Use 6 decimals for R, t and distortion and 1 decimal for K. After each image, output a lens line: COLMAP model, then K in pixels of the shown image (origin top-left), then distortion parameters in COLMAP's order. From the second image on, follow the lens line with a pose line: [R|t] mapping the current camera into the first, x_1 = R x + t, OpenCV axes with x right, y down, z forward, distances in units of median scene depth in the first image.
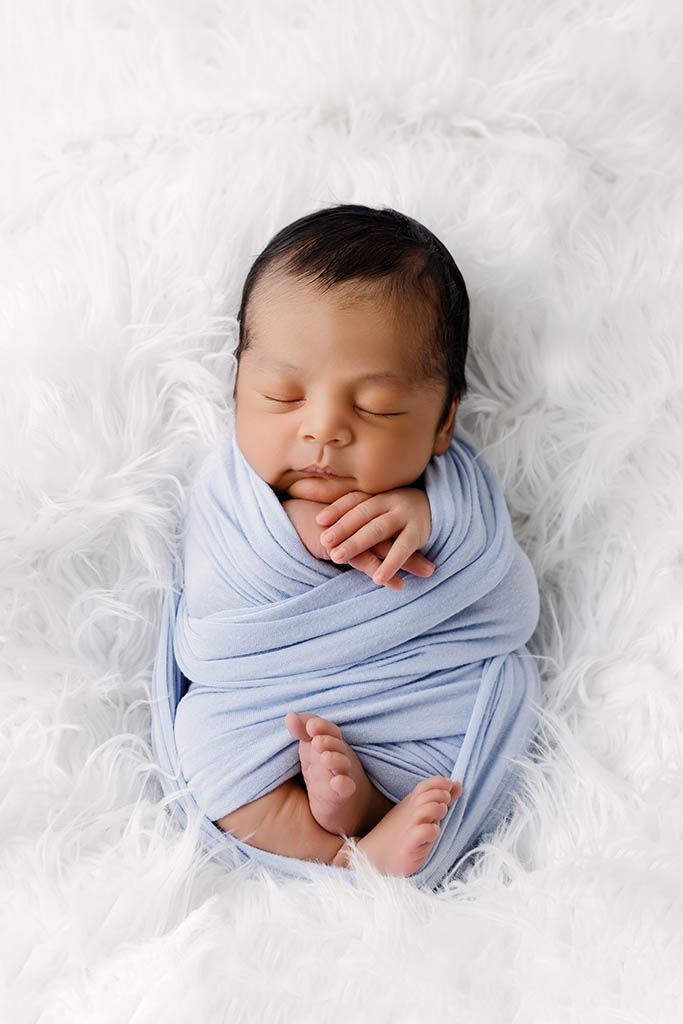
lens RADIAL K [[1180.6, 0, 341.5], [0, 1180.6, 512.0], [0, 0, 1]] dist [0.165024, -0.714689]
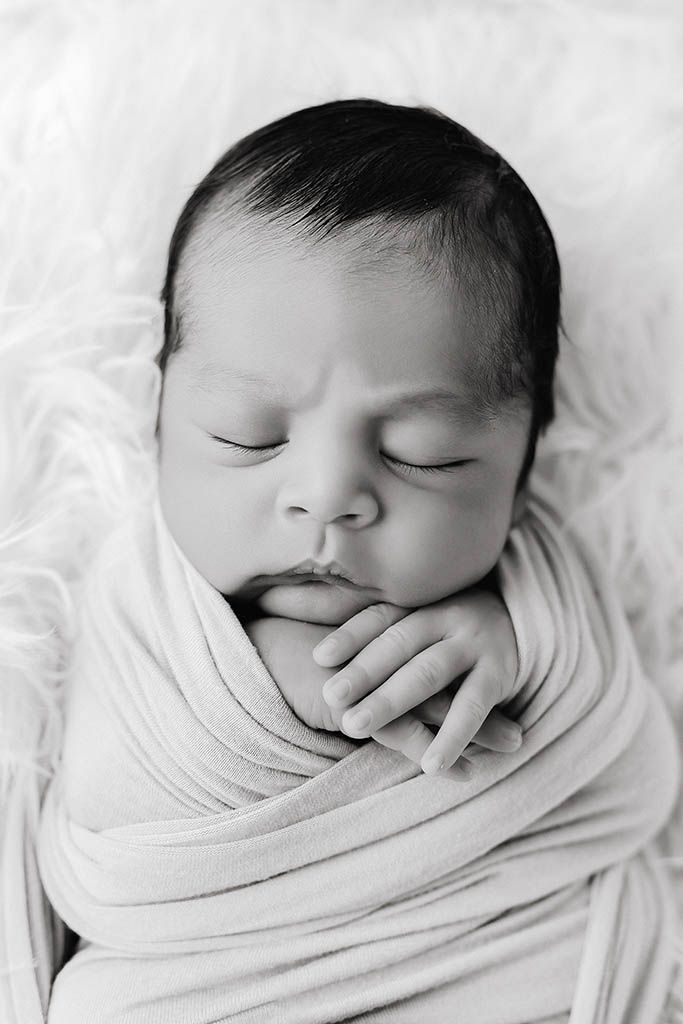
lens RADIAL K [[1180.6, 0, 341.5], [0, 1180.6, 512.0], [0, 0, 1]] dist [0.165024, -0.714689]
pose [[0.997876, -0.018522, 0.062451, -0.039594], [0.019083, 0.999783, -0.008399, -0.054844], [-0.062282, 0.009572, 0.998013, 0.441704]]
